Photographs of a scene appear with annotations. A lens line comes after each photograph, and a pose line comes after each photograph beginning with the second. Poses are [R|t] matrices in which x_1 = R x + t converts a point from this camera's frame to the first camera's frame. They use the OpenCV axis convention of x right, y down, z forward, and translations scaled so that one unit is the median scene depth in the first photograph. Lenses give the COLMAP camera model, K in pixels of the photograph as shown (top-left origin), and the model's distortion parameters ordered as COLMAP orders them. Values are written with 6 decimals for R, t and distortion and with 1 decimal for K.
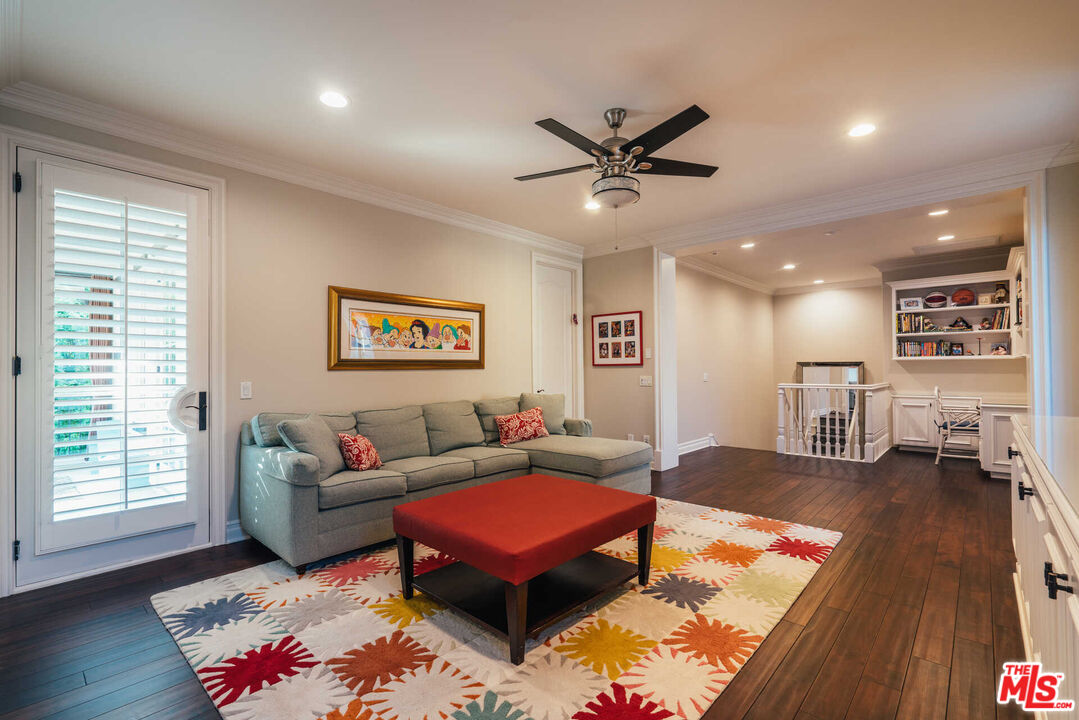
lens RADIAL K [[490.1, 0, 542.1], [0, 490.1, 363.4], [0, 0, 1]] dist [0.003050, -0.000029]
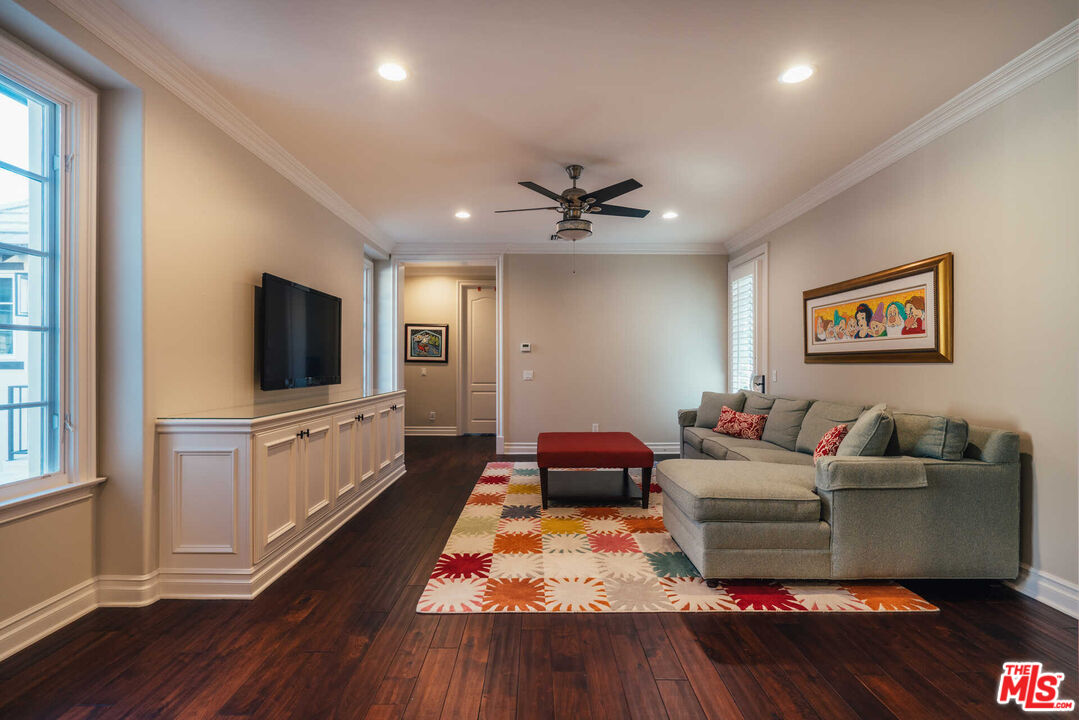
lens RADIAL K [[490.1, 0, 542.1], [0, 490.1, 363.4], [0, 0, 1]] dist [0.003050, -0.000029]
pose [[-0.739119, 0.010242, -0.673497, 0.962476], [0.015206, 0.999883, -0.001482, 0.008140], [0.673403, -0.011336, -0.739188, 1.666962]]
